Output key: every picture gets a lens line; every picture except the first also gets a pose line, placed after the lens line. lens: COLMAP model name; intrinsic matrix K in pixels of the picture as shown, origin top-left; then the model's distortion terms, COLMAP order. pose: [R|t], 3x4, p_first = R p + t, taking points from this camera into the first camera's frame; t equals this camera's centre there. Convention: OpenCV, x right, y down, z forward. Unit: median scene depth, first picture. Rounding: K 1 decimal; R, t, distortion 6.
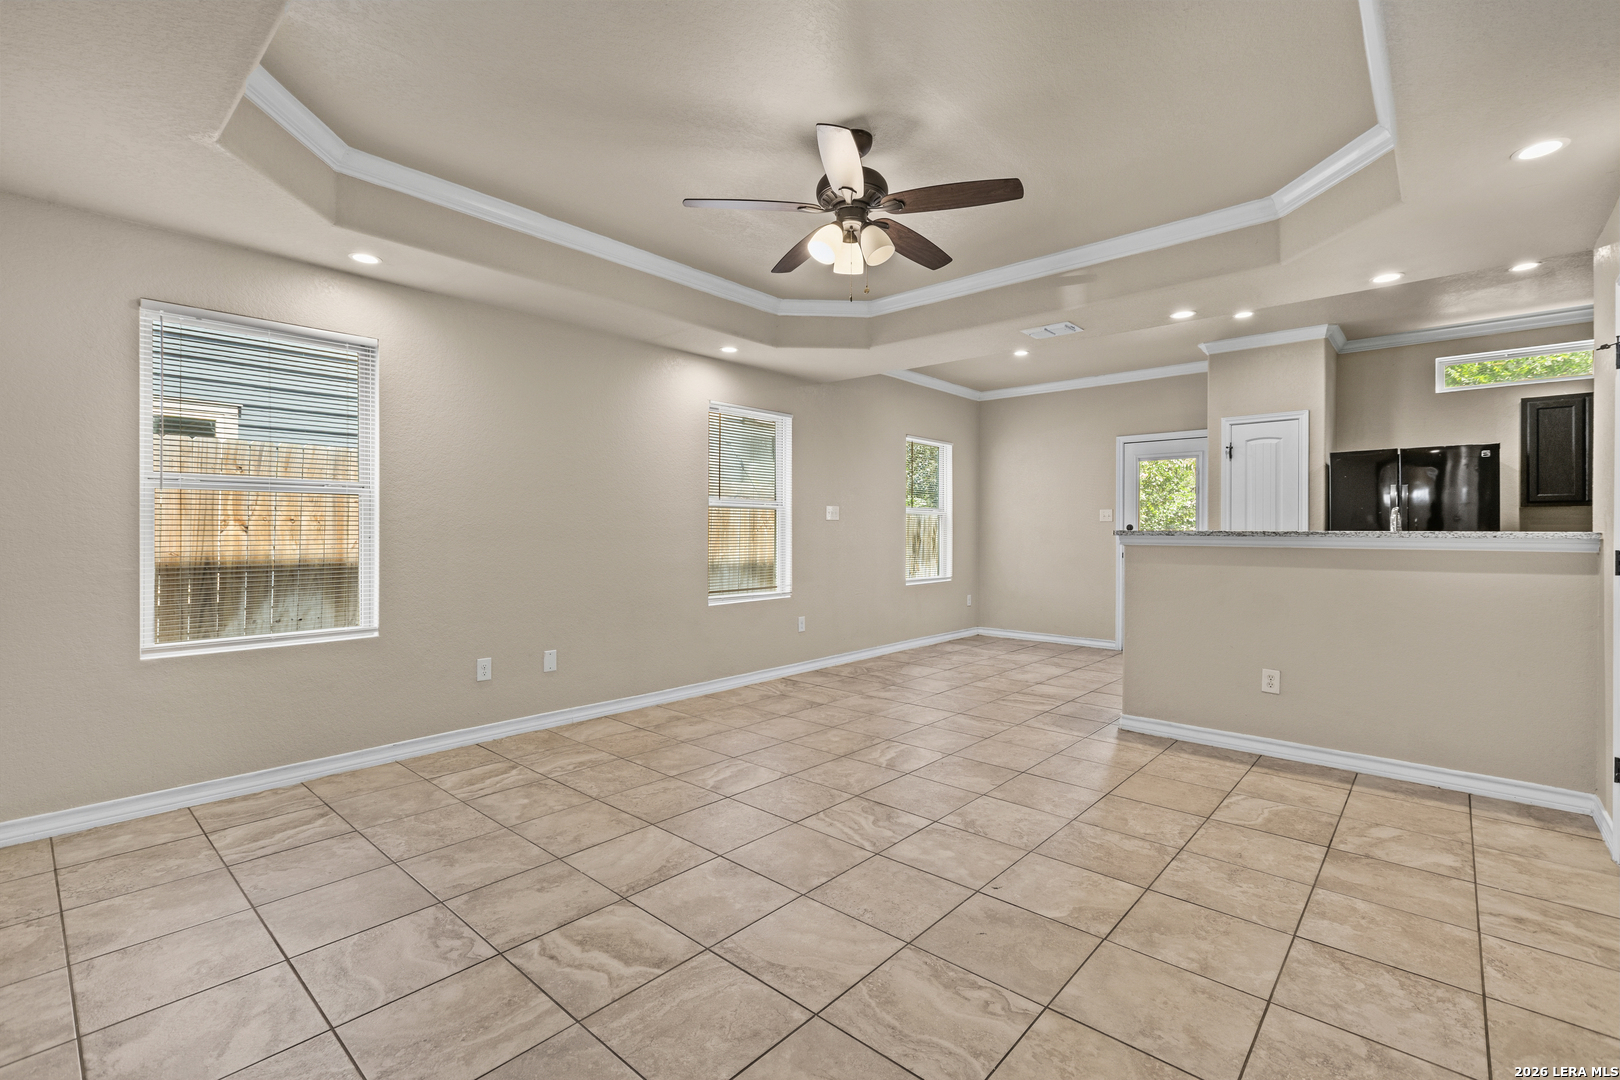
lens RADIAL K [[716.4, 0, 800.1], [0, 716.4, 531.1], [0, 0, 1]] dist [-0.000055, 0.000098]
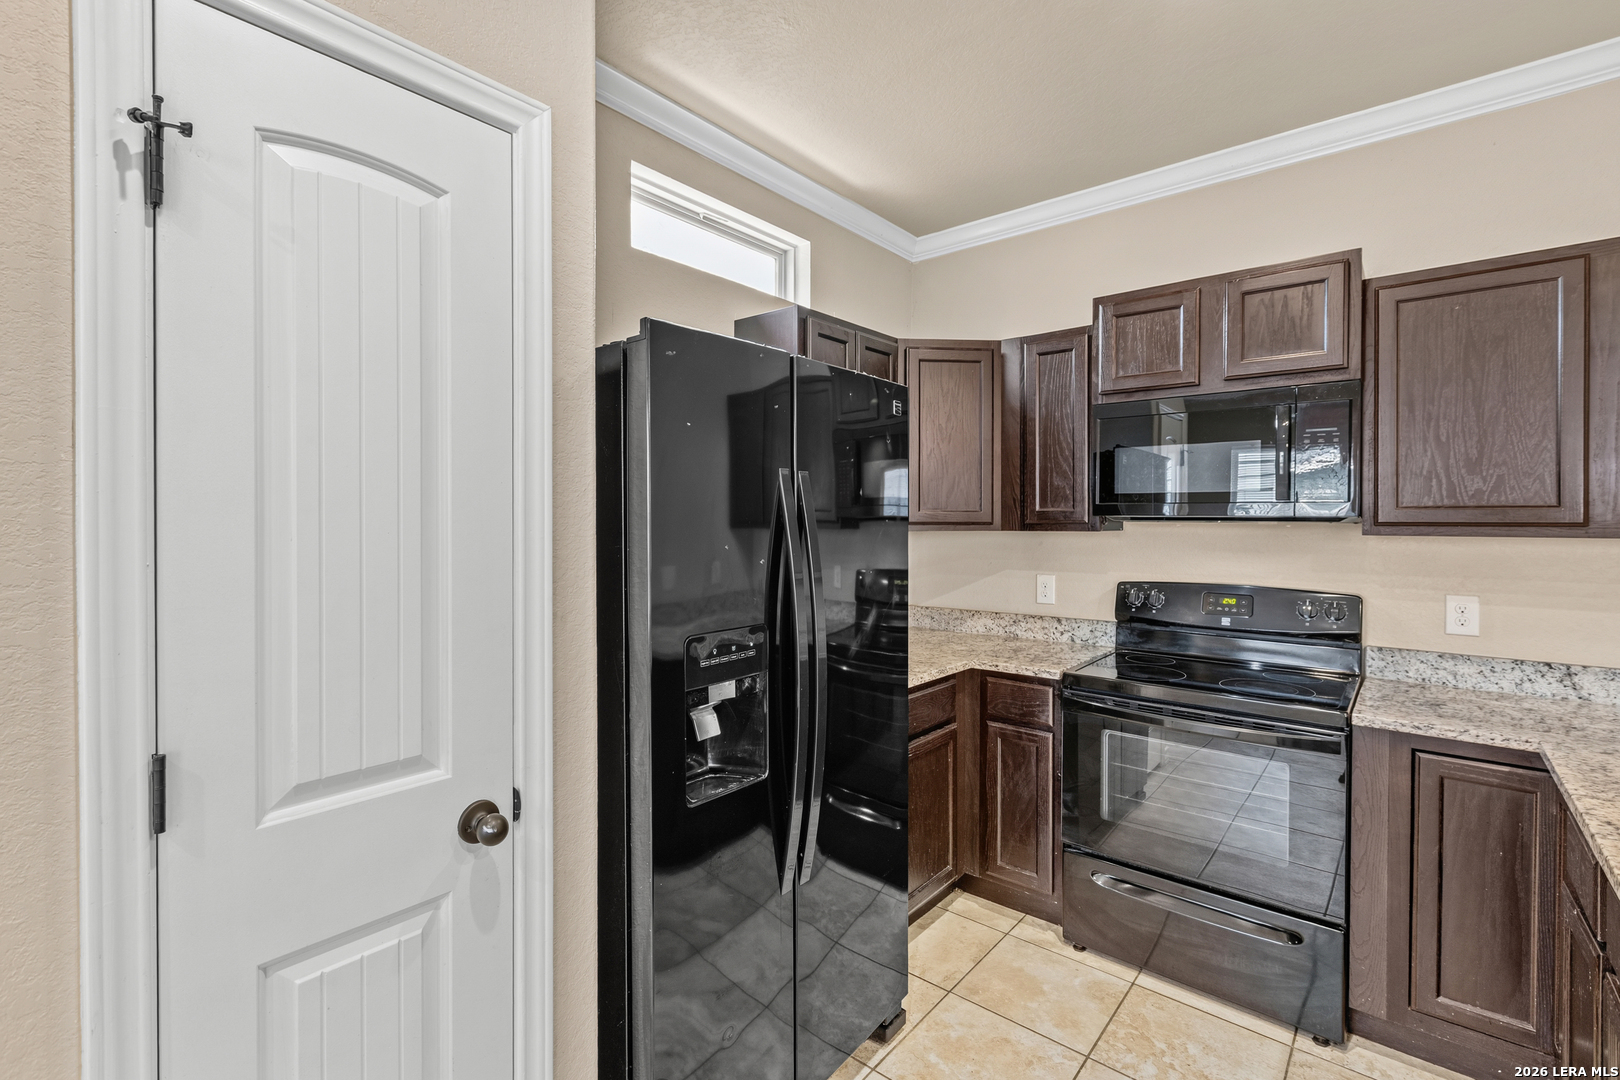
lens RADIAL K [[732.4, 0, 797.5], [0, 732.4, 519.5], [0, 0, 1]] dist [-0.000365, 0.000246]
pose [[-0.031984, -0.004741, 0.999477, 0.903476], [-0.000840, 0.999989, 0.004717, -0.076923], [-0.999488, -0.000689, -0.031988, 1.761868]]
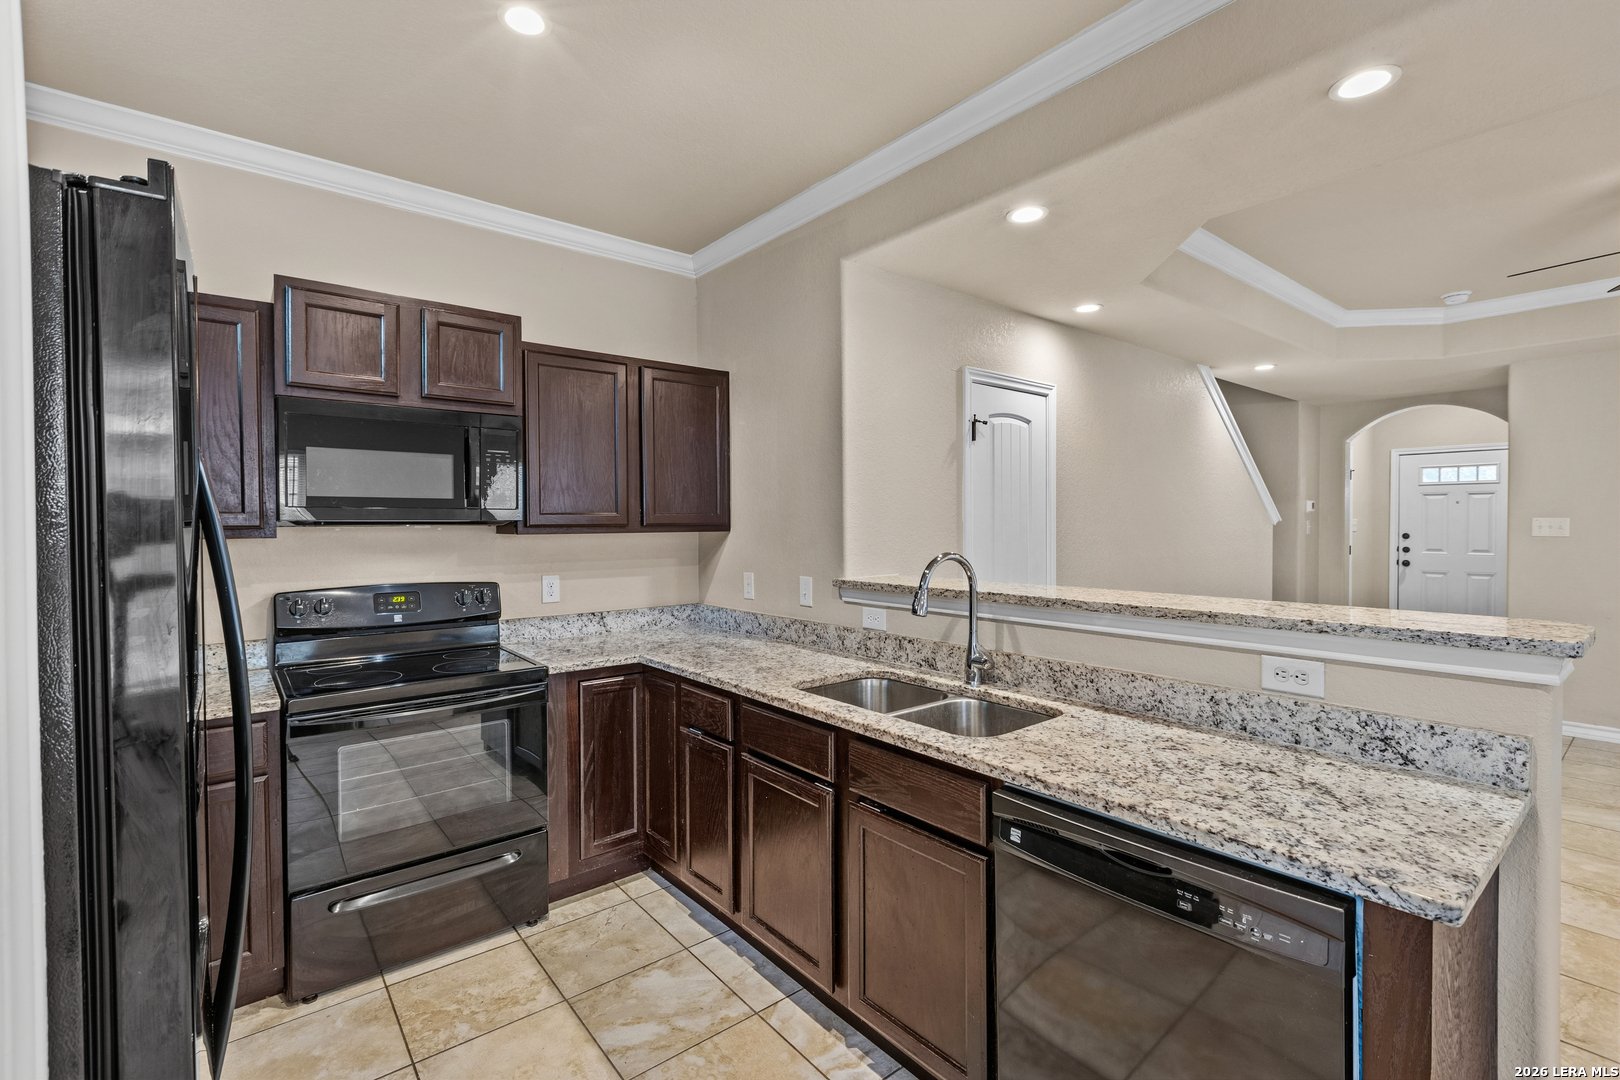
lens RADIAL K [[716.4, 0, 800.1], [0, 716.4, 531.1], [0, 0, 1]] dist [-0.000055, 0.000098]
pose [[-0.987237, 0.001159, 0.159251, 1.108217], [0.003778, 0.999862, 0.016147, -0.076804], [-0.159210, 0.016542, -0.987106, 2.052876]]
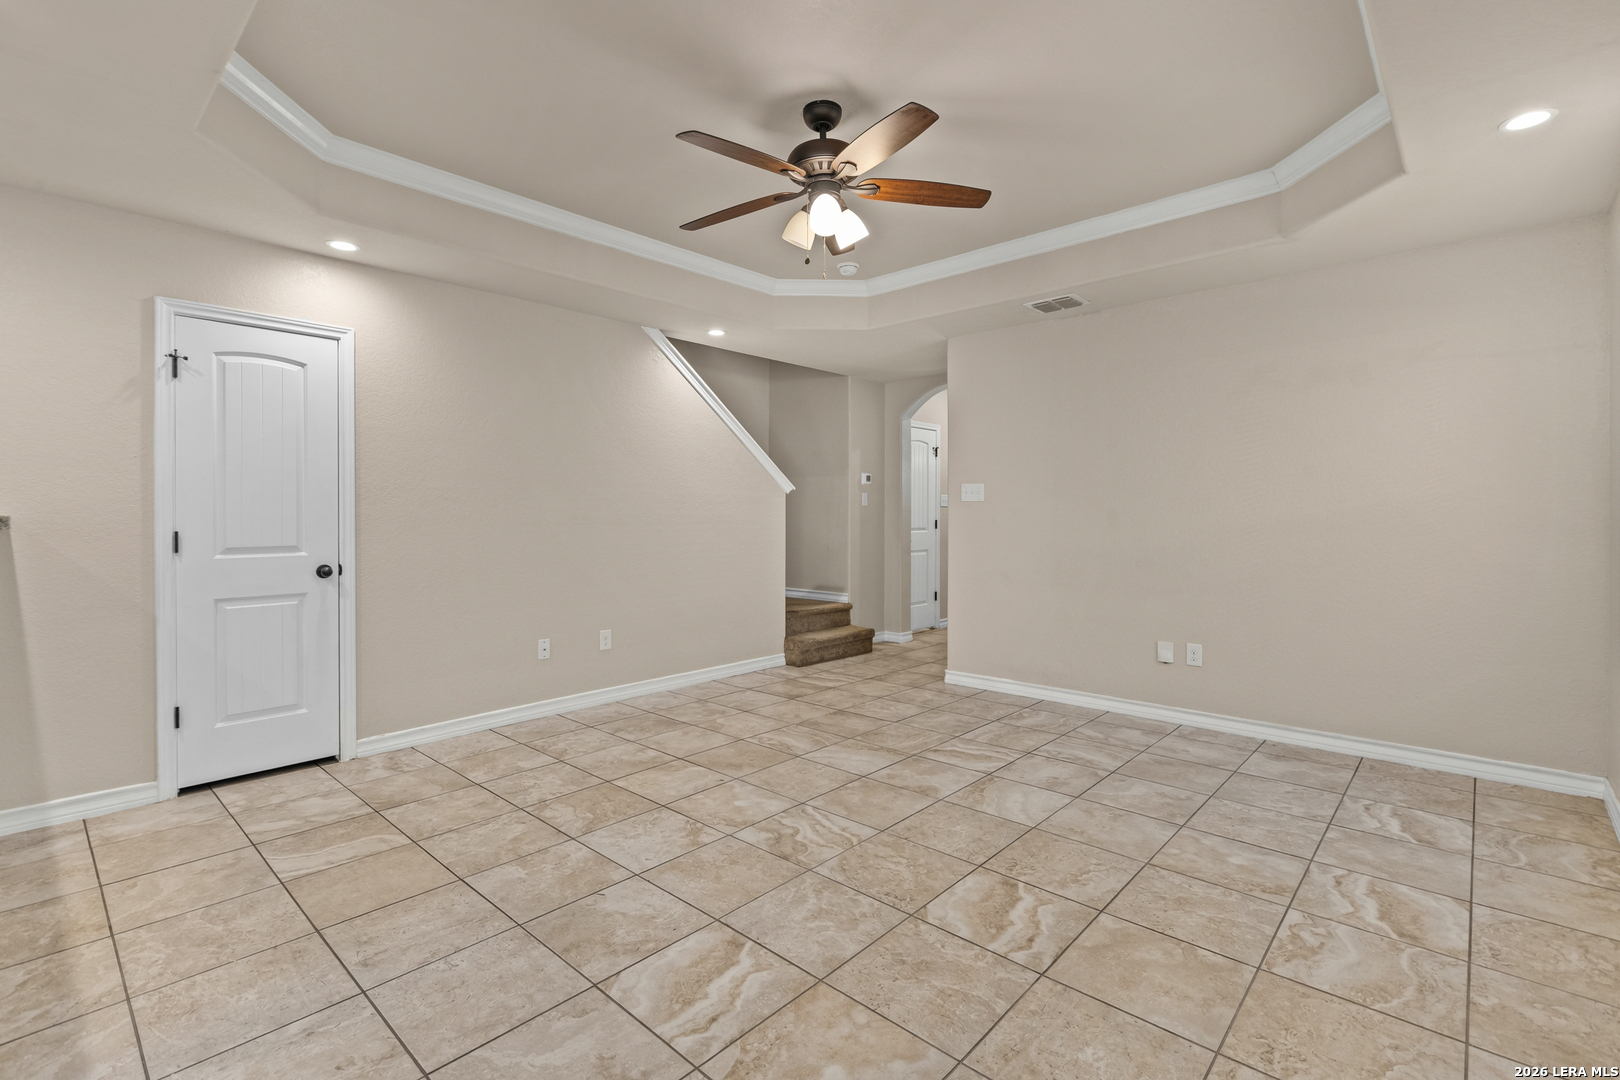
lens RADIAL K [[732.4, 0, 797.5], [0, 732.4, 519.5], [0, 0, 1]] dist [-0.000365, 0.000246]
pose [[-0.999853, -0.002121, 0.017020, 0.088110], [-0.001975, 0.999961, 0.008623, -0.003811], [-0.017038, 0.008588, -0.999818, 1.948743]]
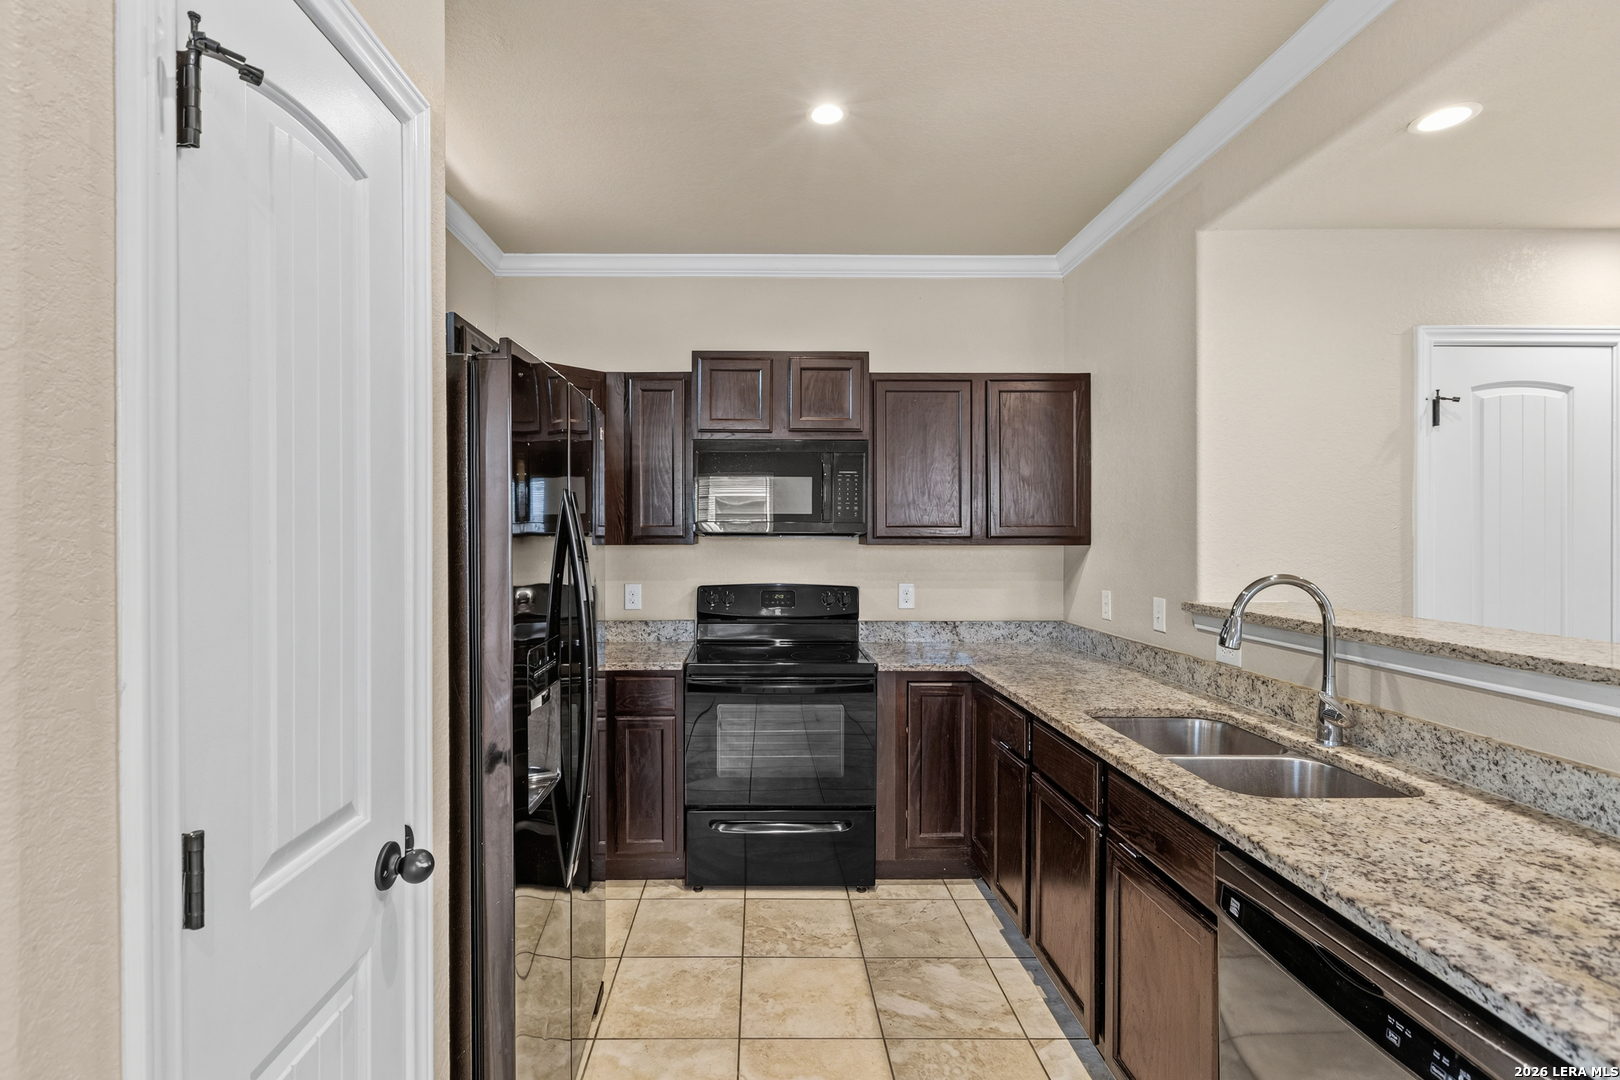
lens RADIAL K [[750.6, 0, 763.8], [0, 750.6, 535.9], [0, 0, 1]] dist [0.000277, -0.000393]
pose [[-0.675178, -0.004370, 0.737642, 0.902508], [-0.000414, 0.999985, 0.005545, -0.077814], [-0.737655, 0.003439, -0.675170, 2.043724]]
